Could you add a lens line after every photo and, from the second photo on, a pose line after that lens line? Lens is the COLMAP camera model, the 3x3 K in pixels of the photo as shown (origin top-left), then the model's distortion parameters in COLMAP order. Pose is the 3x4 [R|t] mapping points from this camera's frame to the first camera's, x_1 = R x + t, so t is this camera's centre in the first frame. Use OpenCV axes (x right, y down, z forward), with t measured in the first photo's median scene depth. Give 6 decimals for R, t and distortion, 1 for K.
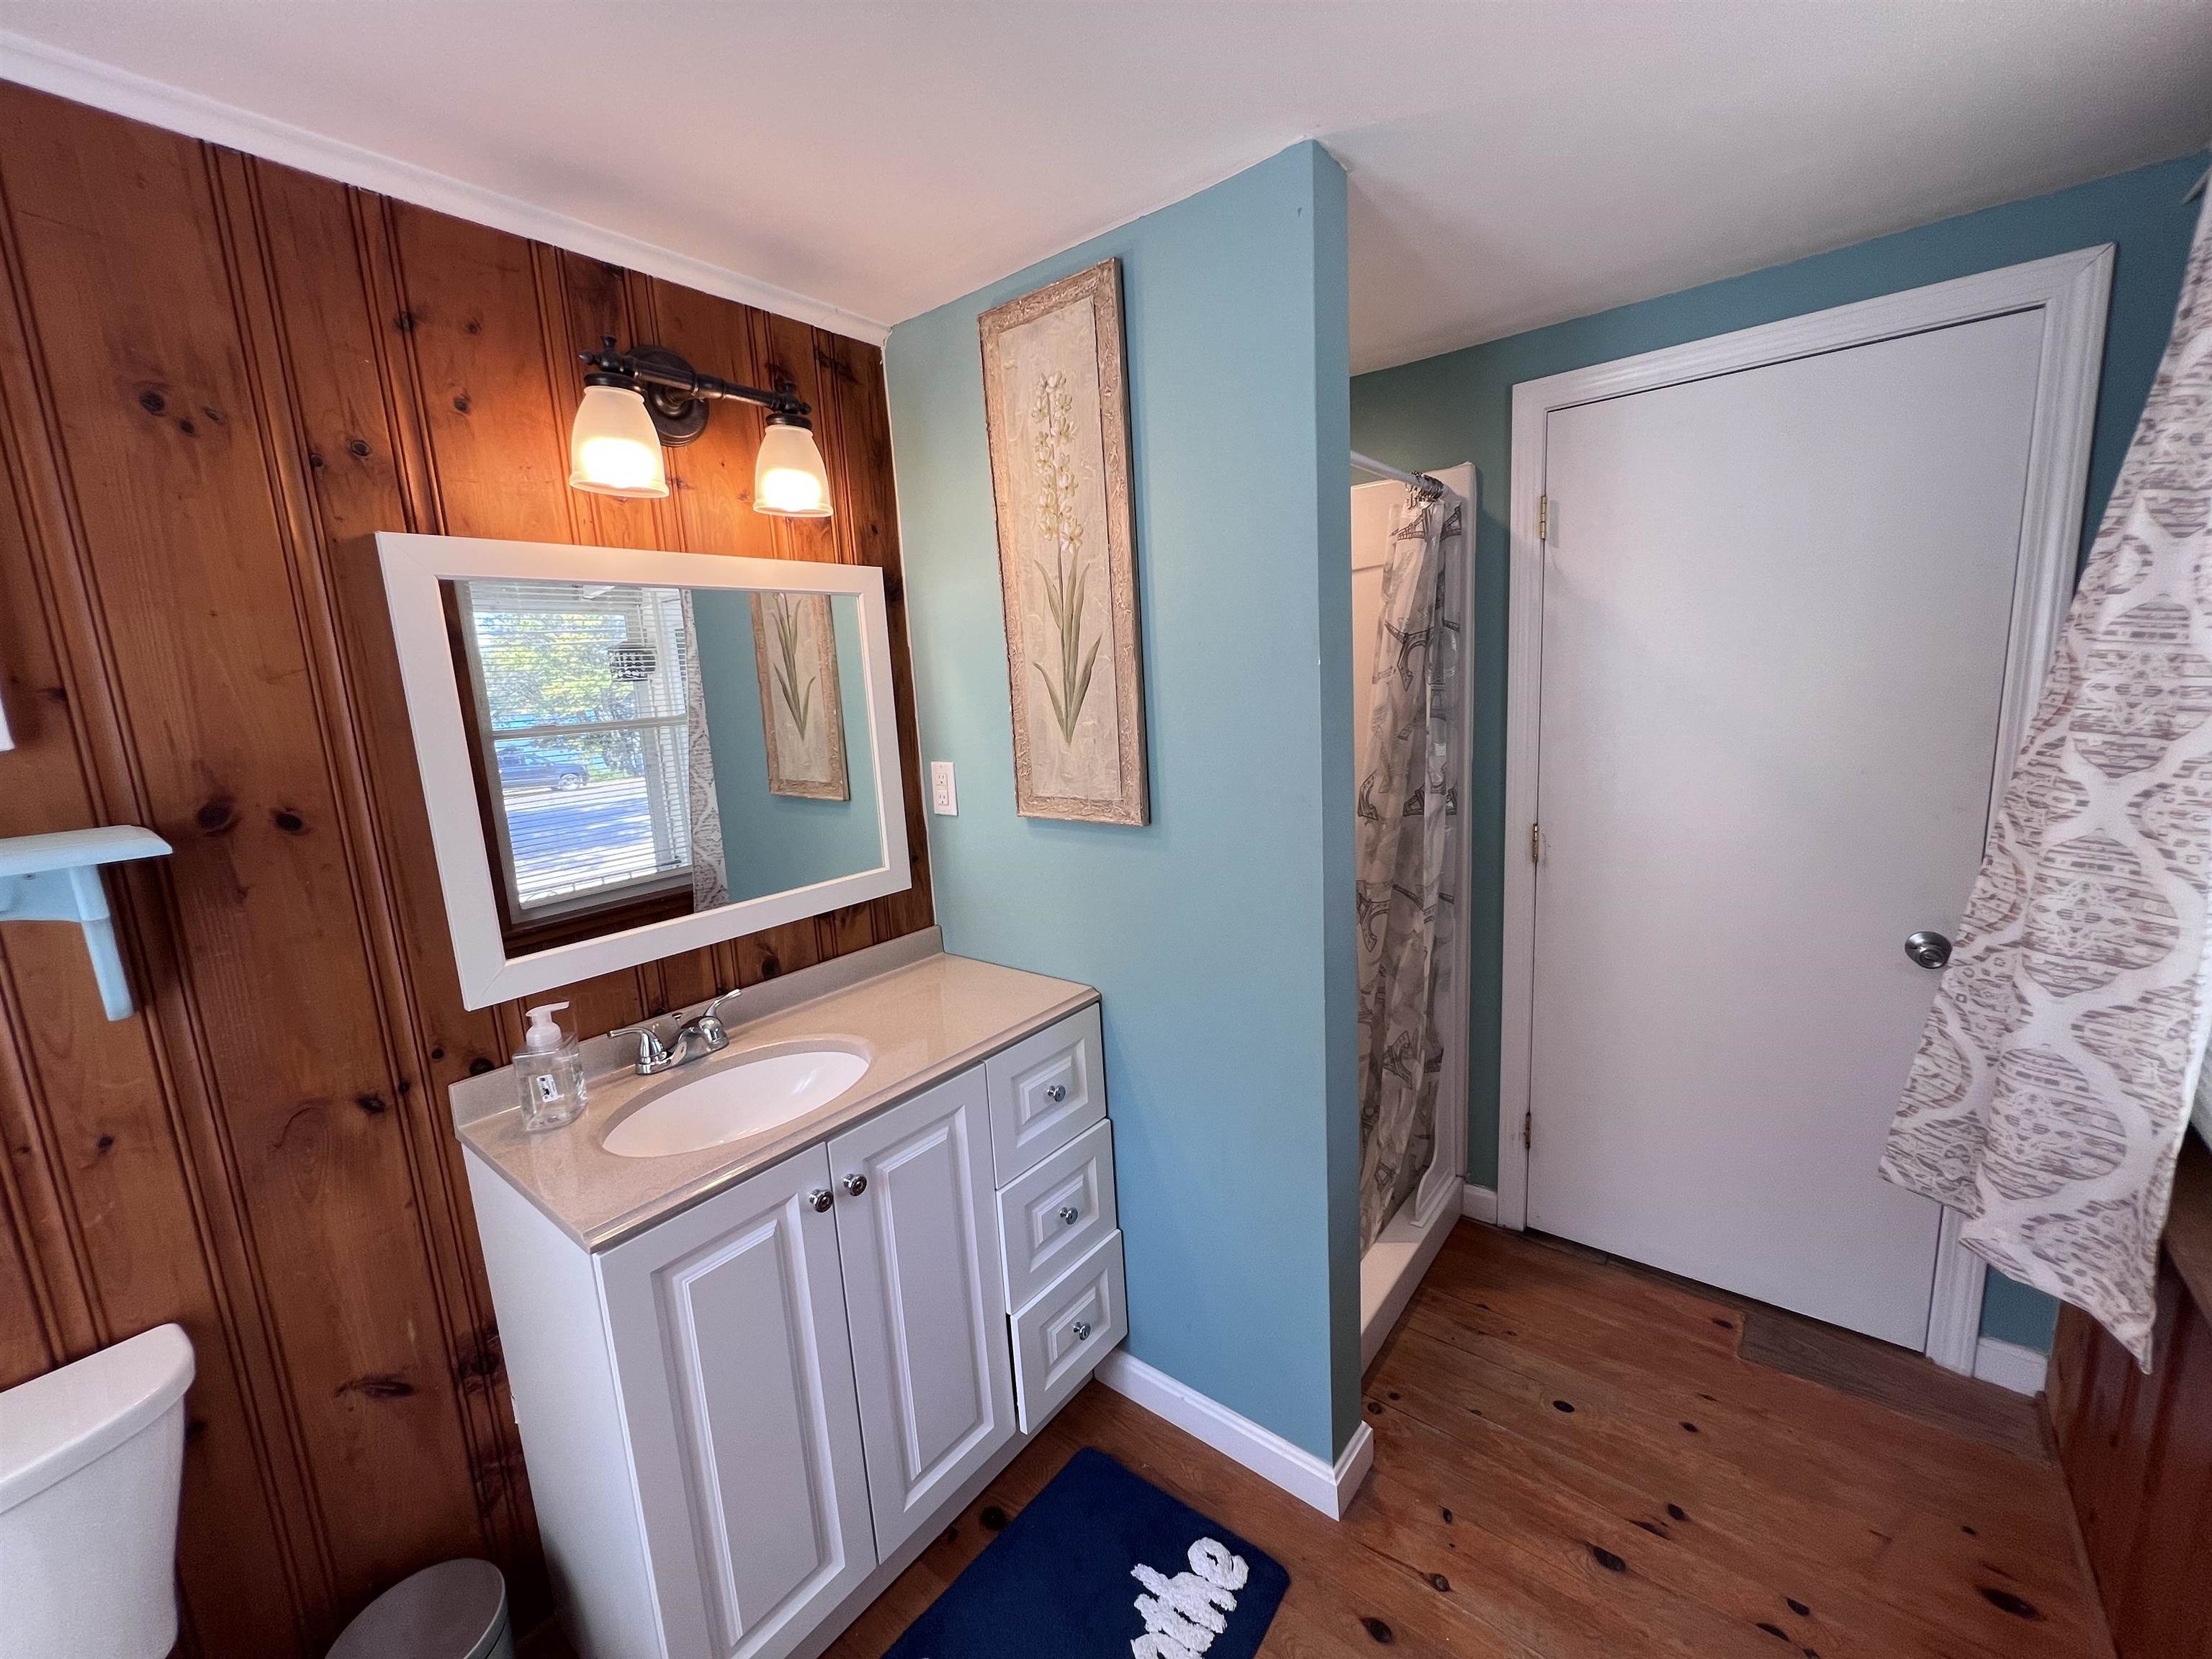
lens RADIAL K [[880.9, 0, 1100.9], [0, 880.9, 817.3], [0, 0, 1]] dist [-0.003863, 0.000691]
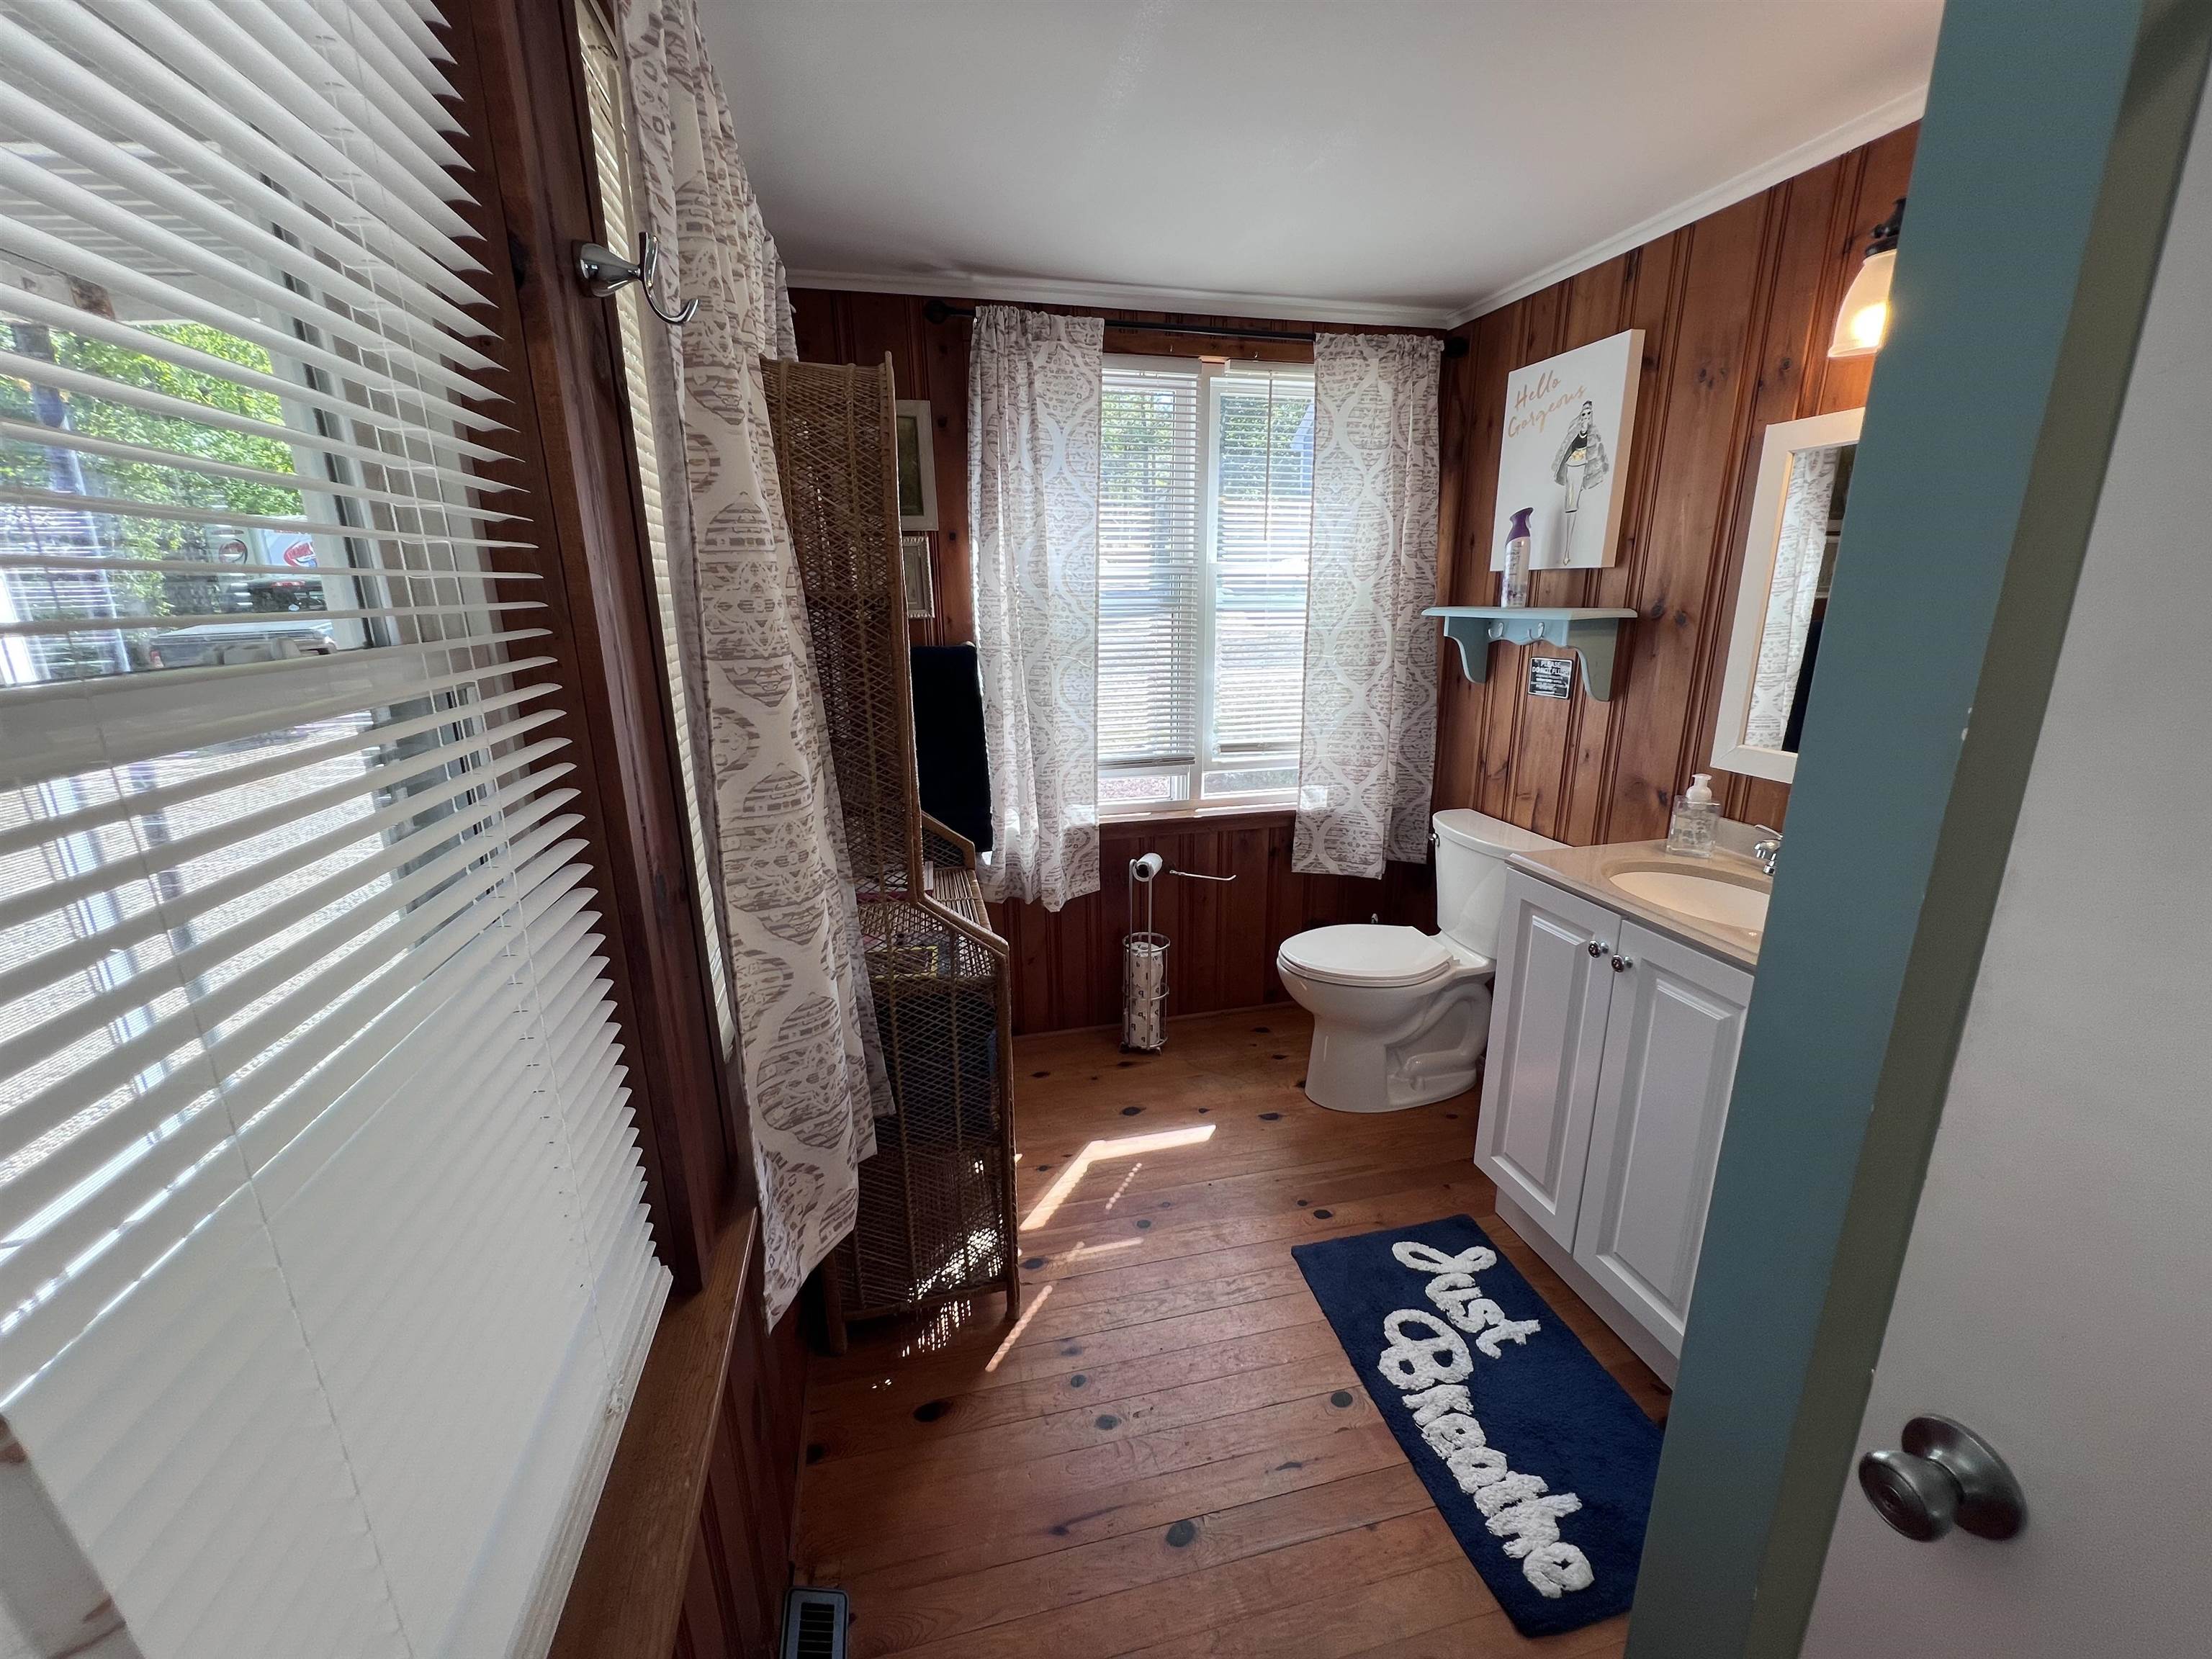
lens RADIAL K [[880.9, 0, 1111.9], [0, 880.9, 832.5], [0, 0, 1]] dist [-0.003863, 0.000691]
pose [[-0.606432, 0.266435, -0.749168, 0.967850], [-0.090622, 0.912891, 0.398017, -0.165002], [0.789955, 0.309261, -0.529461, 0.973262]]
